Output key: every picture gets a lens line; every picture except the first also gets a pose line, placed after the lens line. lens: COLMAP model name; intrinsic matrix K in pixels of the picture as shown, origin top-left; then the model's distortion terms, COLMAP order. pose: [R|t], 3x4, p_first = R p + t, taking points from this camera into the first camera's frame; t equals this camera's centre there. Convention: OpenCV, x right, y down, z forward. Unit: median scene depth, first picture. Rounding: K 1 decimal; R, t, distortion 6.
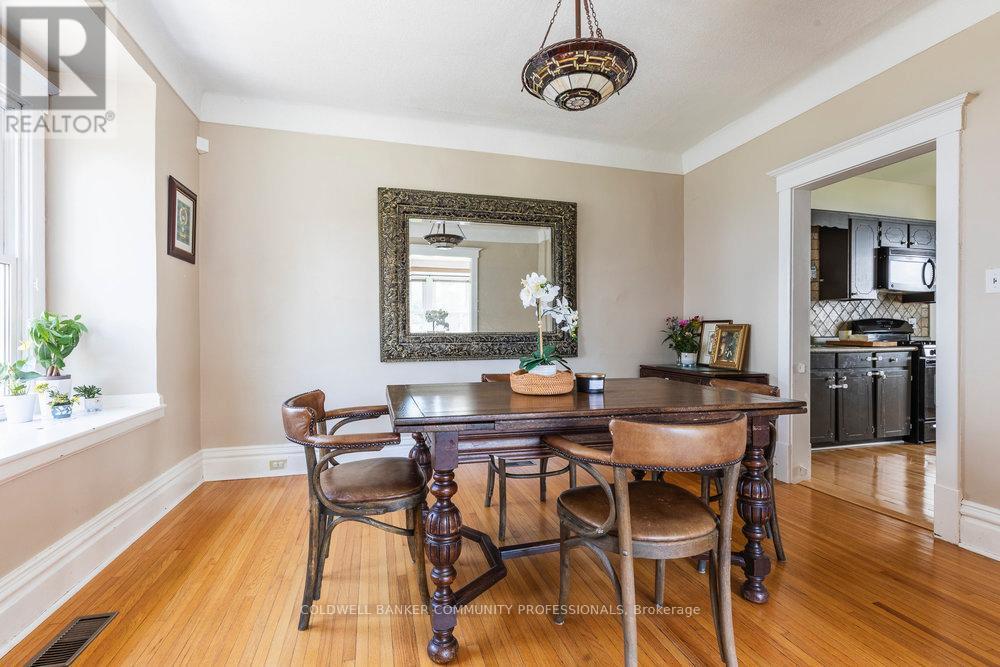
lens RADIAL K [[456.8, 0, 494.8], [0, 456.8, 332.9], [0, 0, 1]] dist [0.008388, -0.000845]
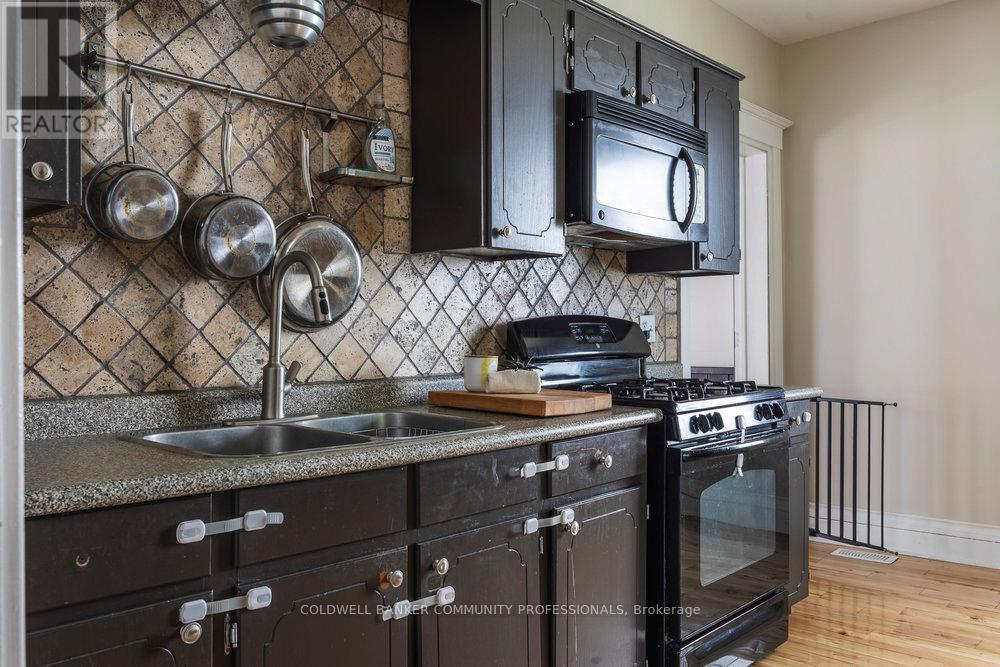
lens RADIAL K [[849.3, 0, 501.9], [0, 849.3, 335.7], [0, 0, 1]] dist [-0.003531, 0.003423]
pose [[0.841989, -0.007767, 0.539439, 0.467306], [0.005622, 0.999968, 0.005622, -0.021146], [-0.539466, -0.001701, 0.842006, 0.517117]]
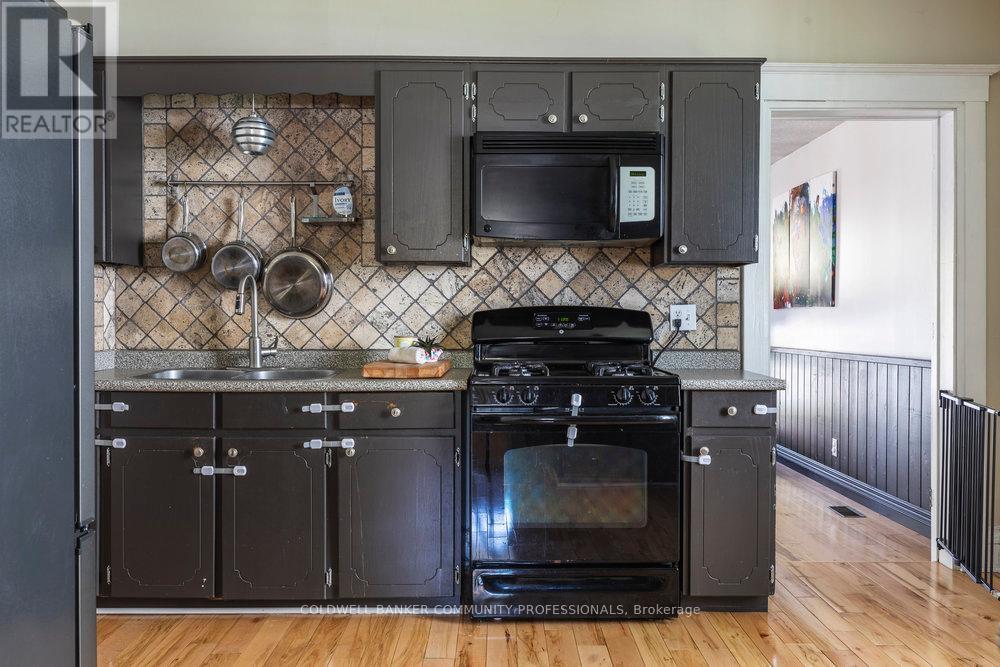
lens RADIAL K [[849.3, 0, 500.6], [0, 849.3, 331.2], [0, 0, 1]] dist [-0.003531, 0.003423]
pose [[0.963493, 0.005202, -0.267683, 1.033229], [-0.000093, 0.999818, 0.019093, -0.024565], [0.267733, -0.018371, 0.963318, 0.263502]]
